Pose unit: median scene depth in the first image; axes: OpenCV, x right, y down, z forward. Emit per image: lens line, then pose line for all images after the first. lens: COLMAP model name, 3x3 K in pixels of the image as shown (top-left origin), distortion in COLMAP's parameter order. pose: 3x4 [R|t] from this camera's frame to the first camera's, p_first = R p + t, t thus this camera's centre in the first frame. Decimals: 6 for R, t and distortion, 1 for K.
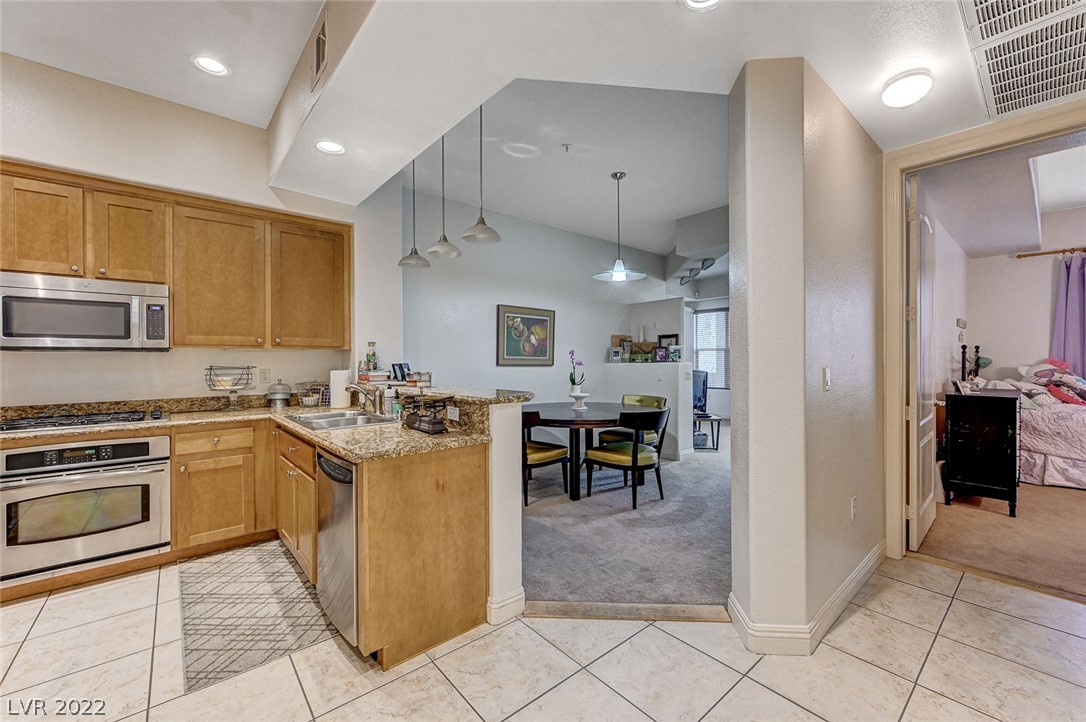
lens RADIAL K [[438.8, 0, 549.5], [0, 438.8, 359.0], [0, 0, 1]] dist [-0.007094, 0.001900]
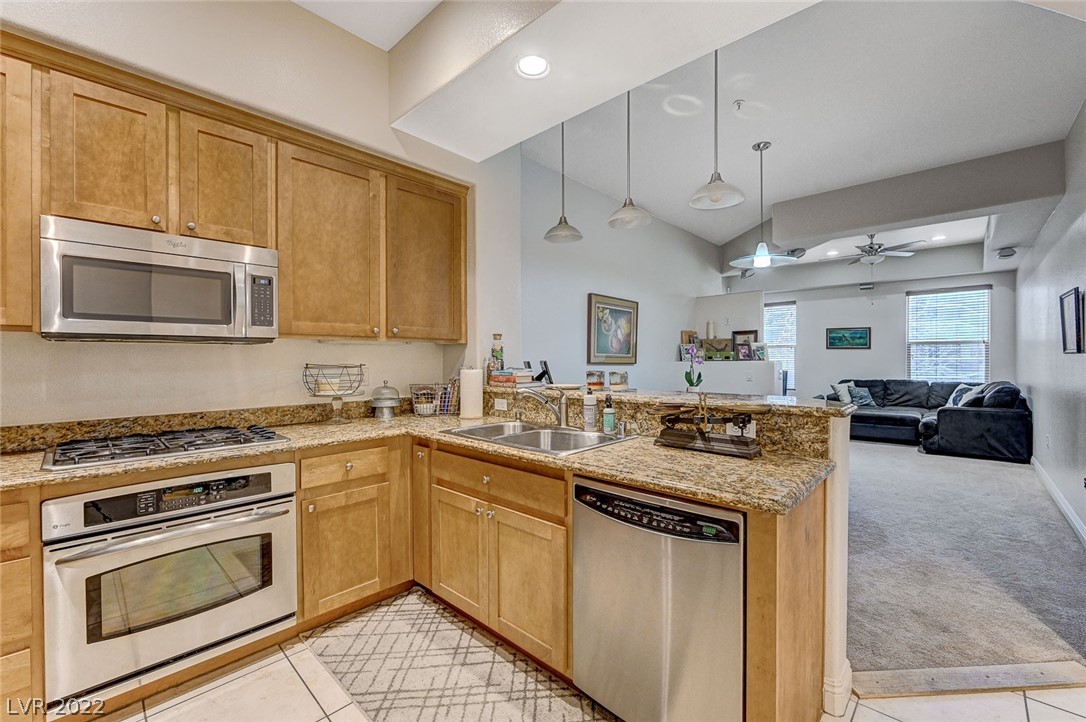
lens RADIAL K [[438.8, 0, 549.0], [0, 438.8, 362.7], [0, 0, 1]] dist [-0.007094, 0.001900]
pose [[0.995527, 0.000997, 0.094472, -0.428986], [-0.001997, 0.999943, 0.010492, 0.005462], [-0.094456, -0.010633, 0.995472, 0.210768]]
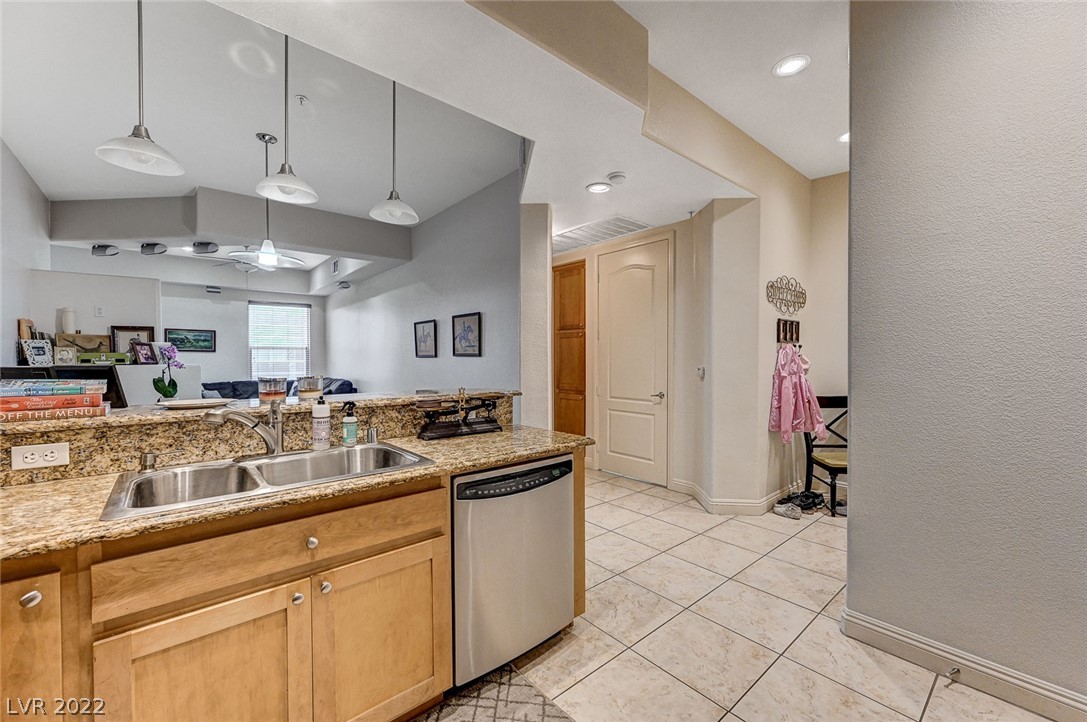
lens RADIAL K [[439.2, 0, 549.1], [0, 439.2, 361.7], [0, 0, 1]] dist [-0.007094, 0.001900]
pose [[0.009694, -0.000423, 0.999953, -0.825187], [0.003024, 0.999995, 0.000394, 0.008608], [-0.999948, 0.003020, 0.009695, 0.570008]]
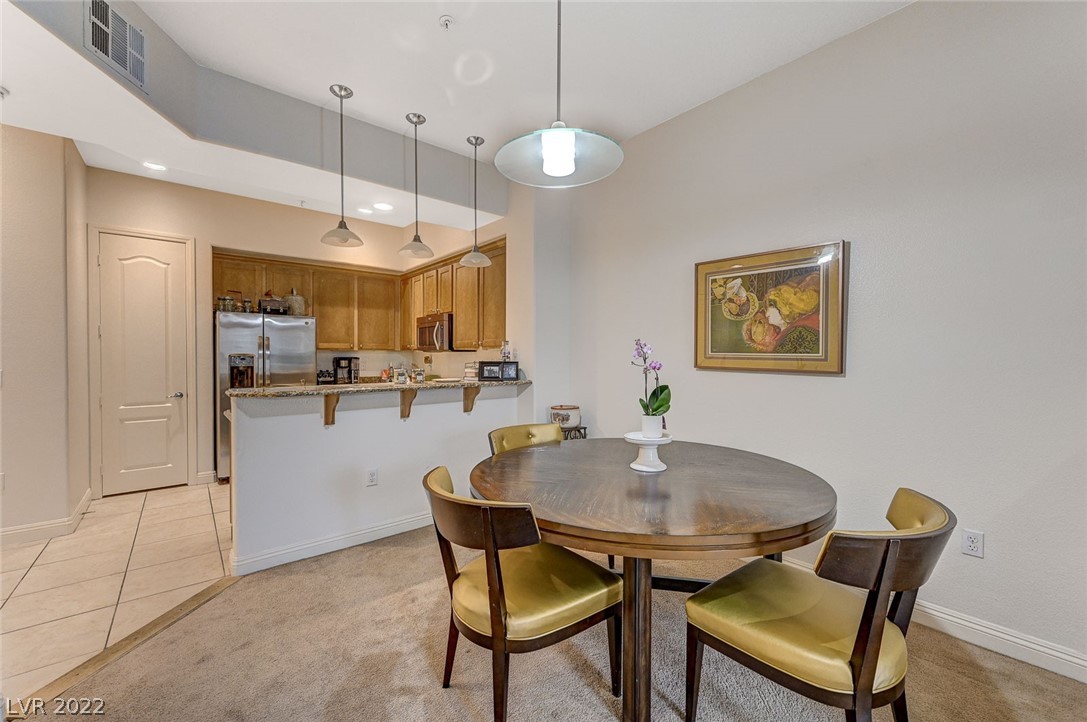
lens RADIAL K [[439.2, 0, 551.1], [0, 439.2, 359.3], [0, 0, 1]] dist [-0.007094, 0.001900]
pose [[-0.005635, 0.010455, -0.999929, 0.717064], [0.000823, 0.999945, 0.010451, -0.005174], [0.999984, -0.000764, -0.005643, 1.227955]]
